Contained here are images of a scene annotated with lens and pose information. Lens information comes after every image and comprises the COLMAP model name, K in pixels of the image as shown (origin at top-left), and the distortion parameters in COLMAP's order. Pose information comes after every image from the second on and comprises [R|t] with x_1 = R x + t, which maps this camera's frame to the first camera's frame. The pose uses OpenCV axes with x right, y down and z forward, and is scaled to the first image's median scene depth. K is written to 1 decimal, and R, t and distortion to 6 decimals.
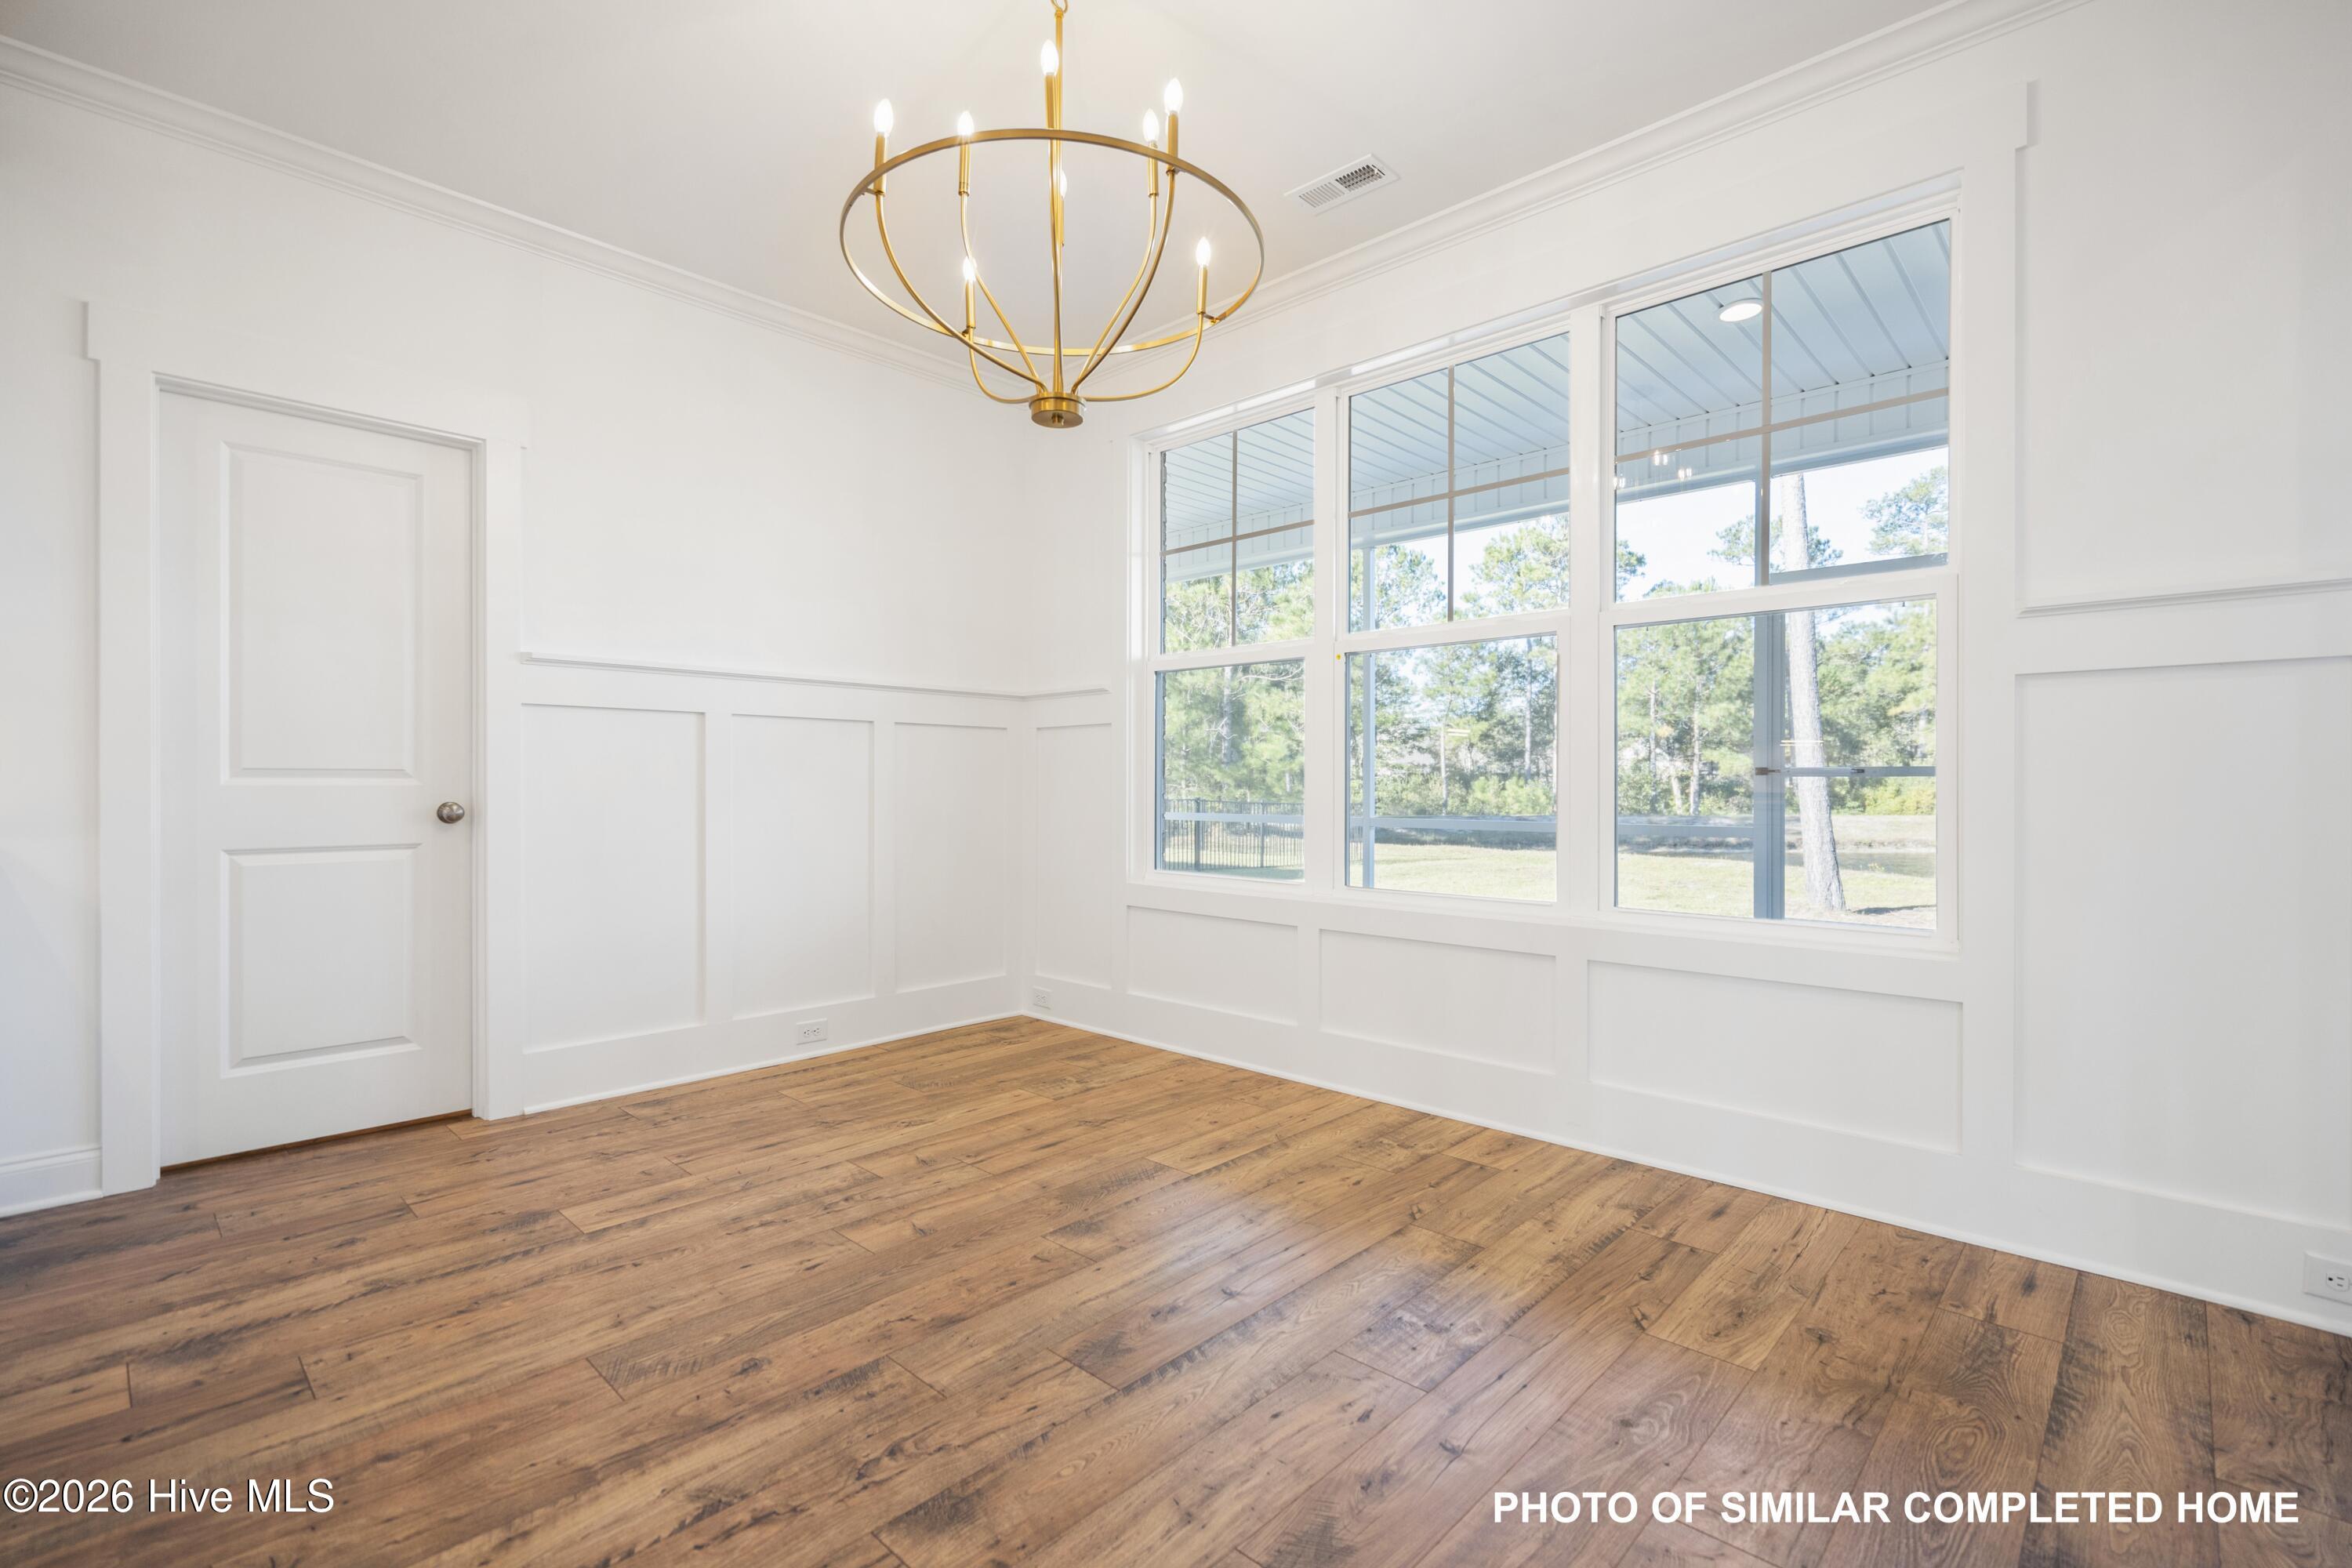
lens RADIAL K [[1061.2, 0, 1186.3], [0, 1061.2, 783.7], [0, 0, 1]] dist [-0.004354, 0.001899]
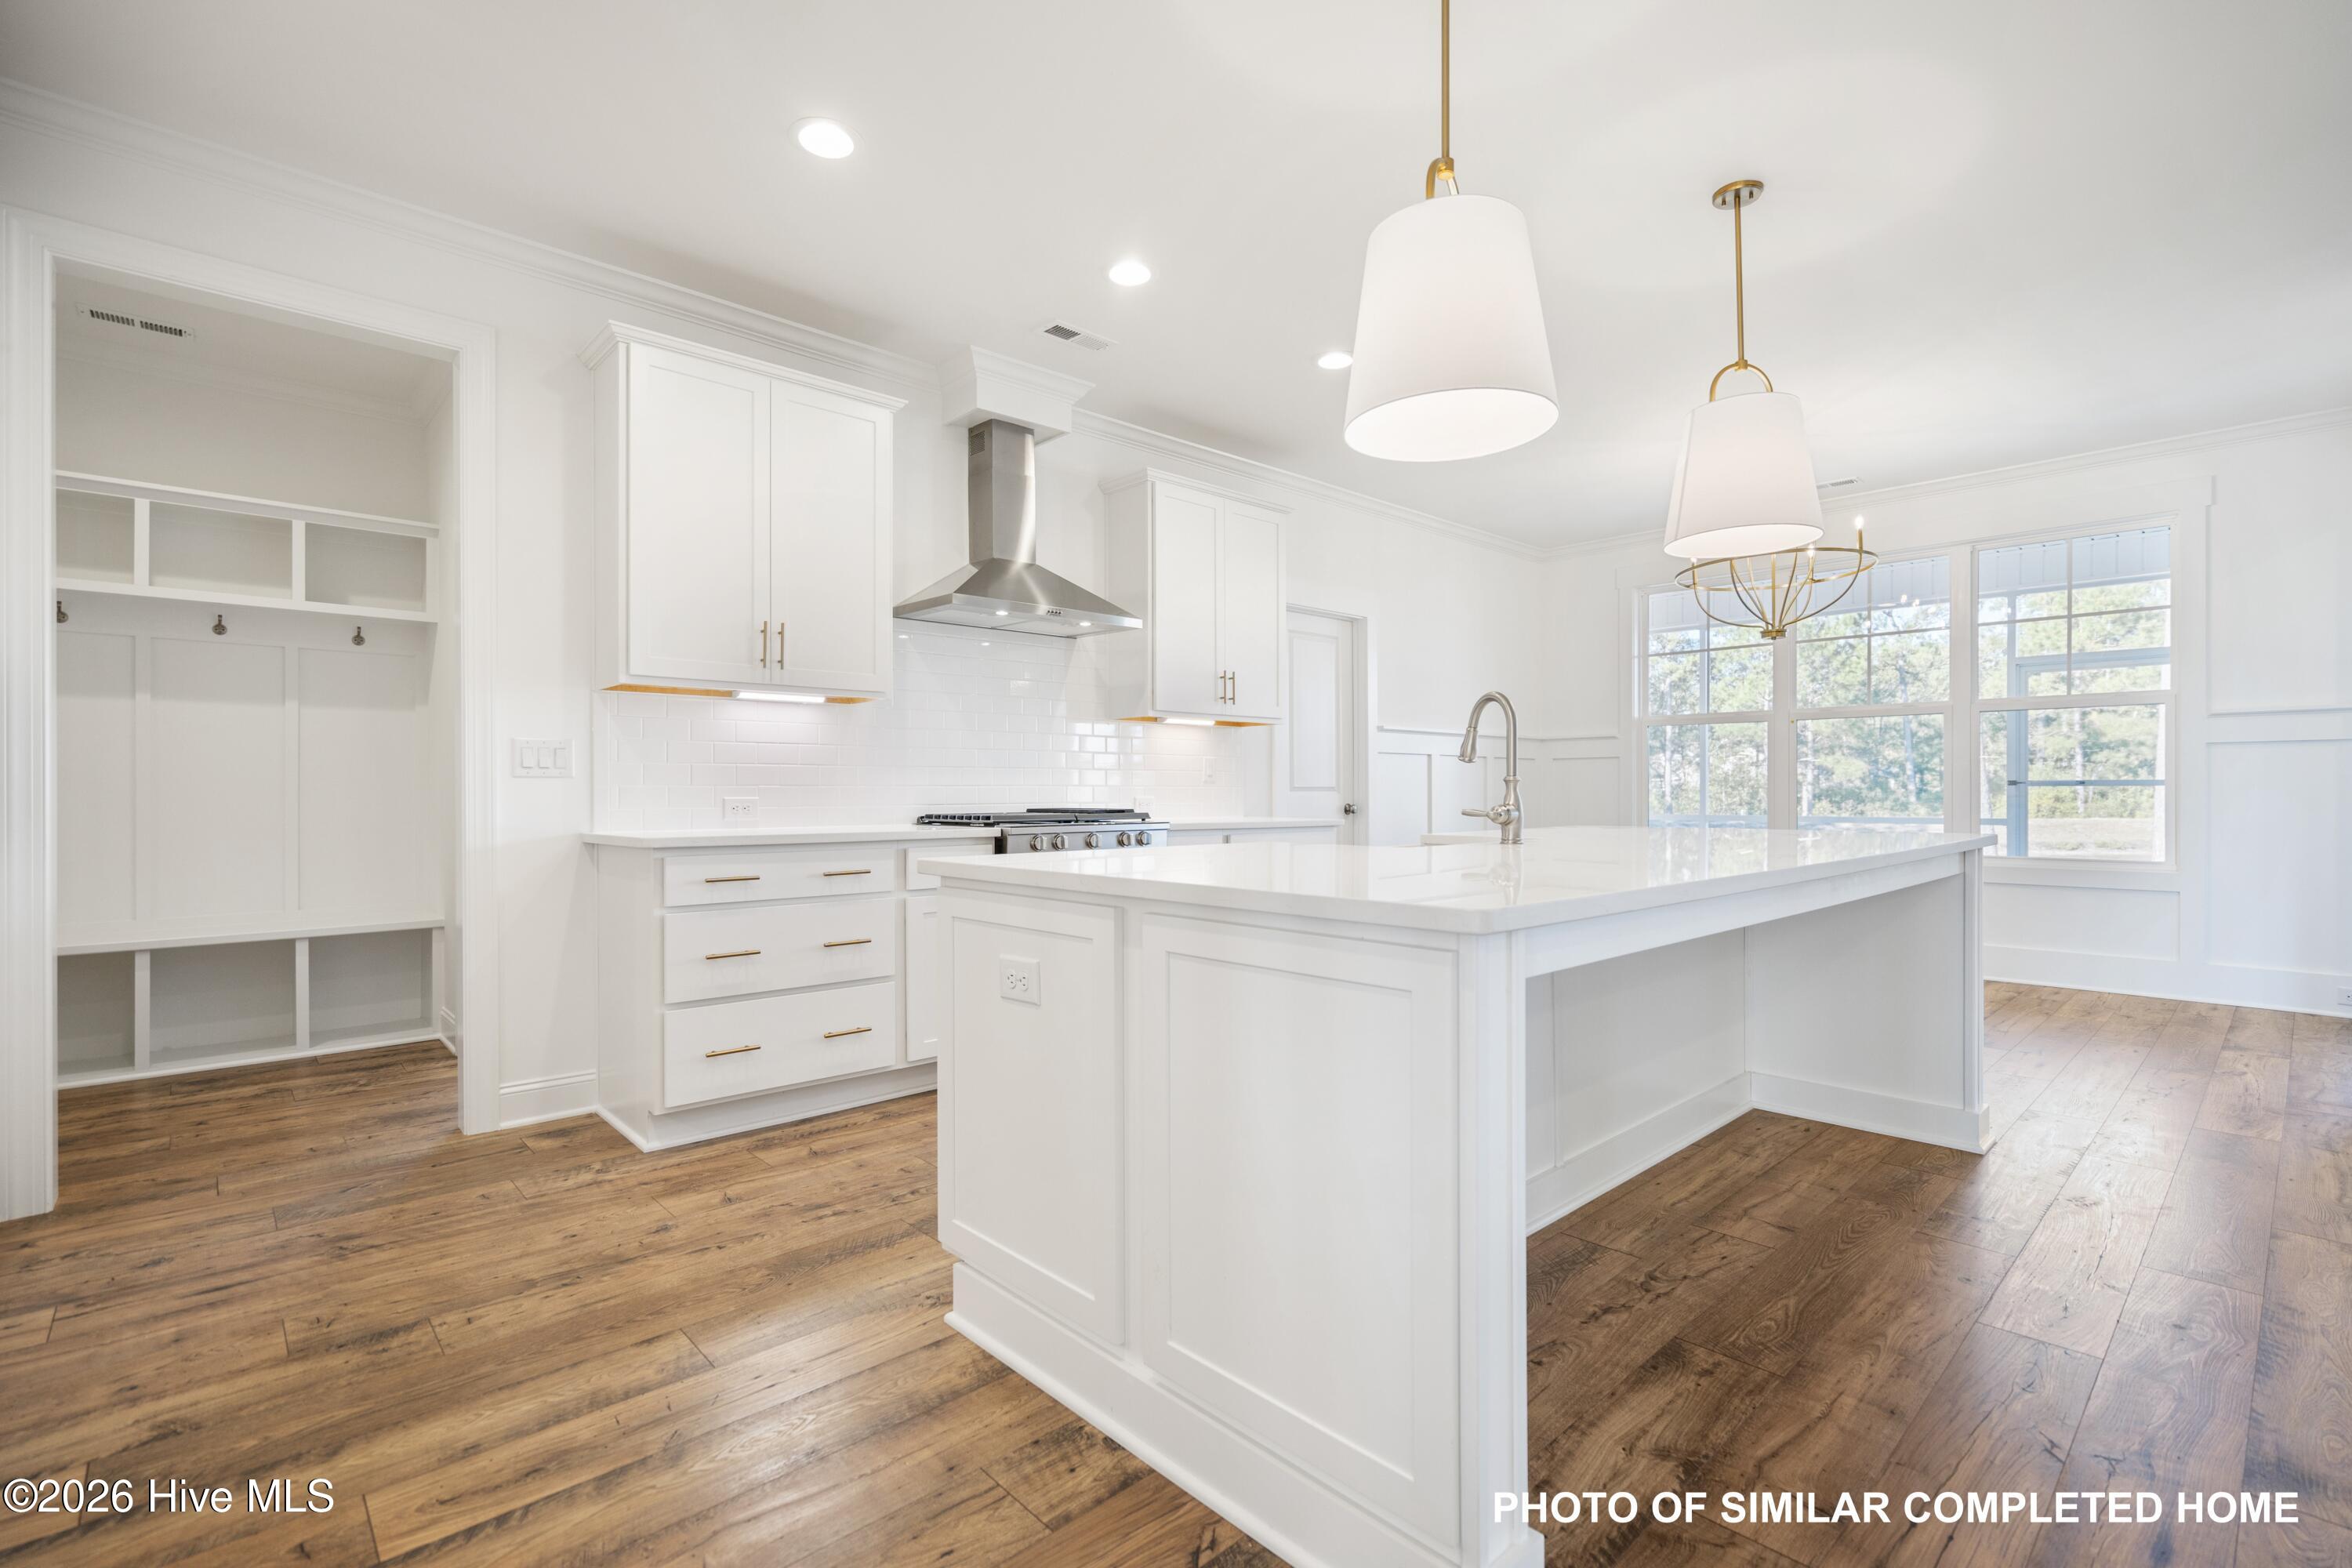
lens RADIAL K [[1061.2, 0, 1175.0], [0, 1061.2, 793.9], [0, 0, 1]] dist [-0.004354, 0.001899]
pose [[0.997612, -0.005137, -0.068882, -0.073175], [0.005383, 0.999980, 0.003379, -0.000827], [0.068864, -0.003742, 0.997619, -0.081646]]
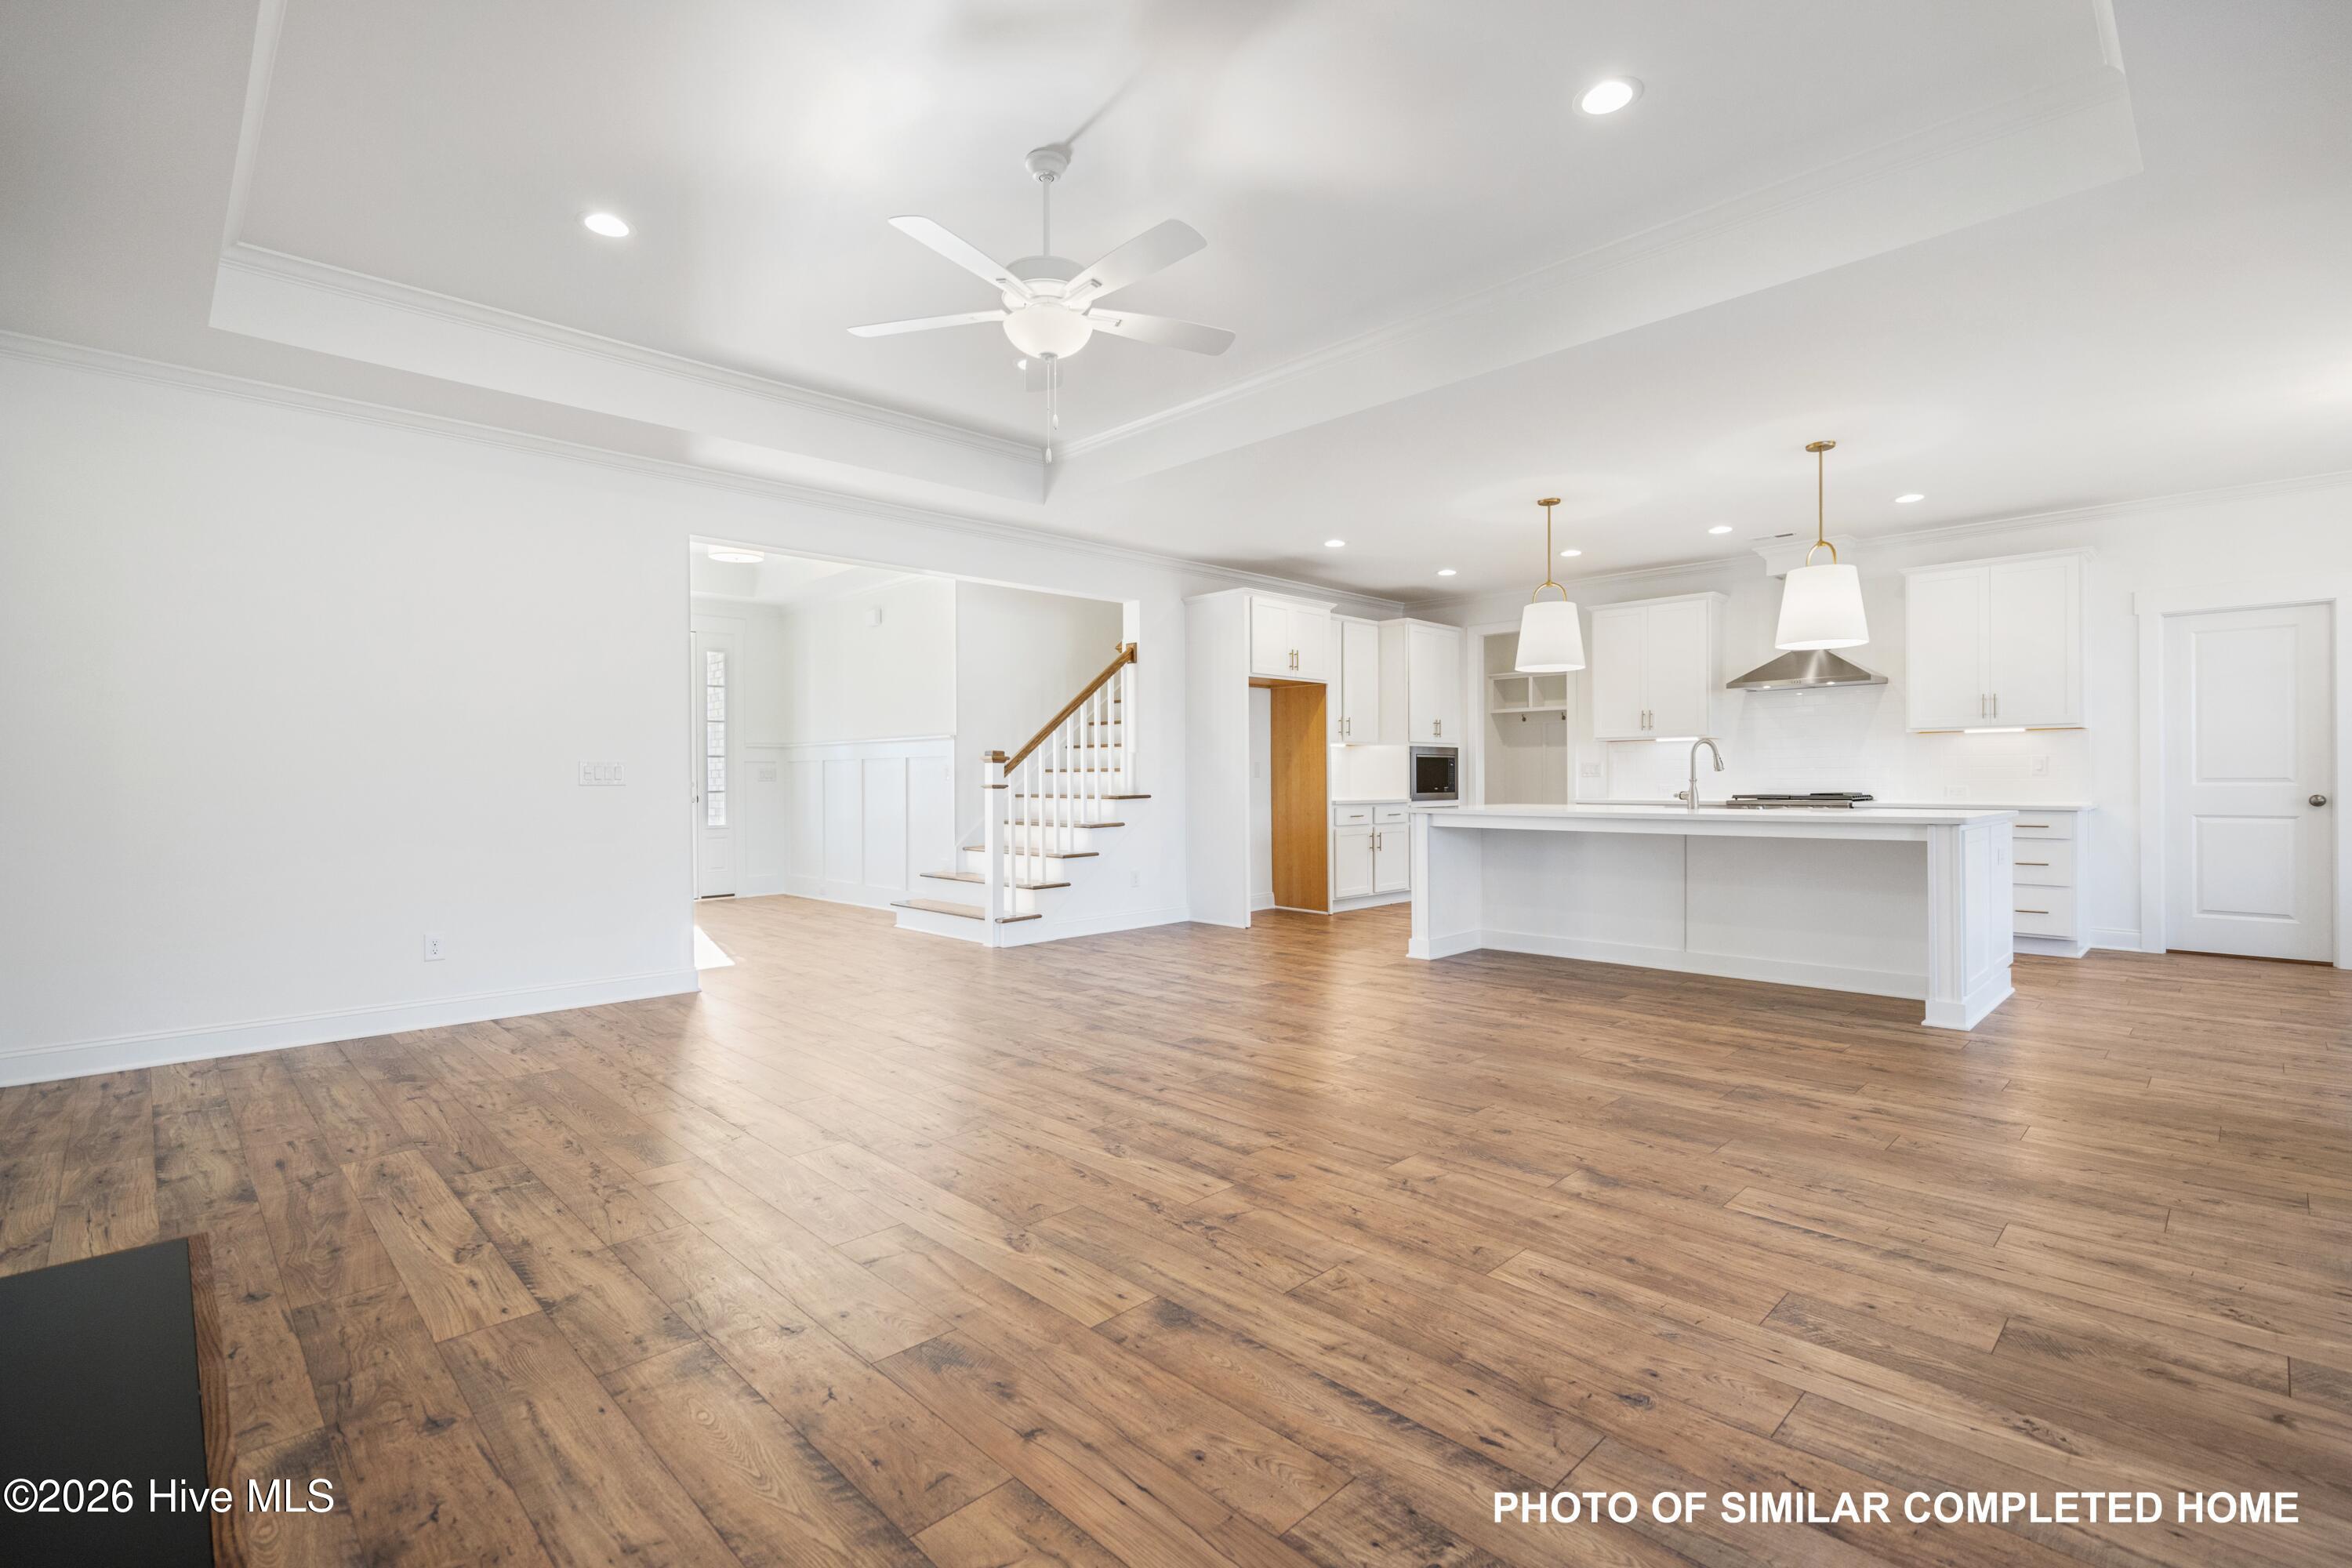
lens RADIAL K [[1061.2, 0, 1178.5], [0, 1061.2, 783.7], [0, 0, 1]] dist [-0.004354, 0.001899]
pose [[-0.040775, 0.001981, -0.999166, 0.105568], [0.006849, 0.999975, 0.001704, -0.001653], [0.999145, -0.006774, -0.040787, -0.078677]]
